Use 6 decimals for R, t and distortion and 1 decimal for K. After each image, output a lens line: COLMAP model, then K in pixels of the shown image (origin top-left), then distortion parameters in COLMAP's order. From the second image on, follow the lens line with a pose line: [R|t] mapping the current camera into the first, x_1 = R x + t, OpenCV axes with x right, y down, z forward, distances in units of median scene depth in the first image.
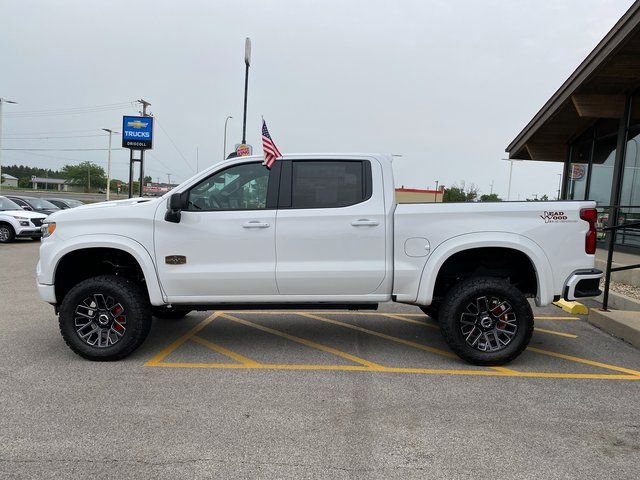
lens RADIAL K [[500.0, 0, 320.0], [0, 500.0, 240.0], [0, 0, 1]] dist [0.050399, -0.089312]
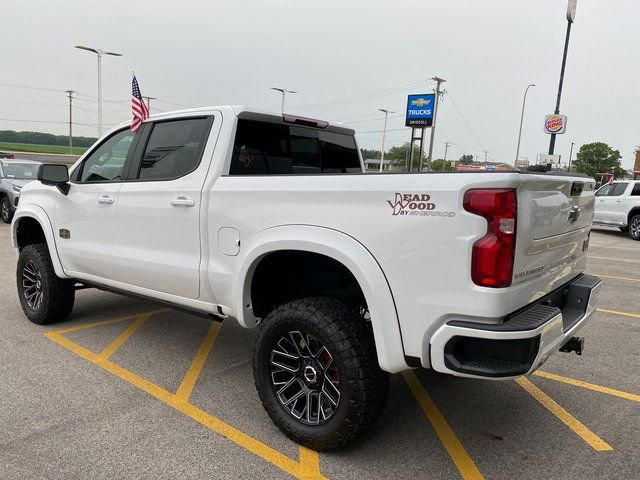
lens RADIAL K [[500.0, 0, 320.0], [0, 500.0, 240.0], [0, 0, 1]] dist [0.050399, -0.089312]
pose [[0.786335, 0.080960, -0.612473, 0.679445], [-0.056236, 0.996641, 0.059541, -0.032959], [0.615236, -0.012376, 0.788246, 0.520578]]
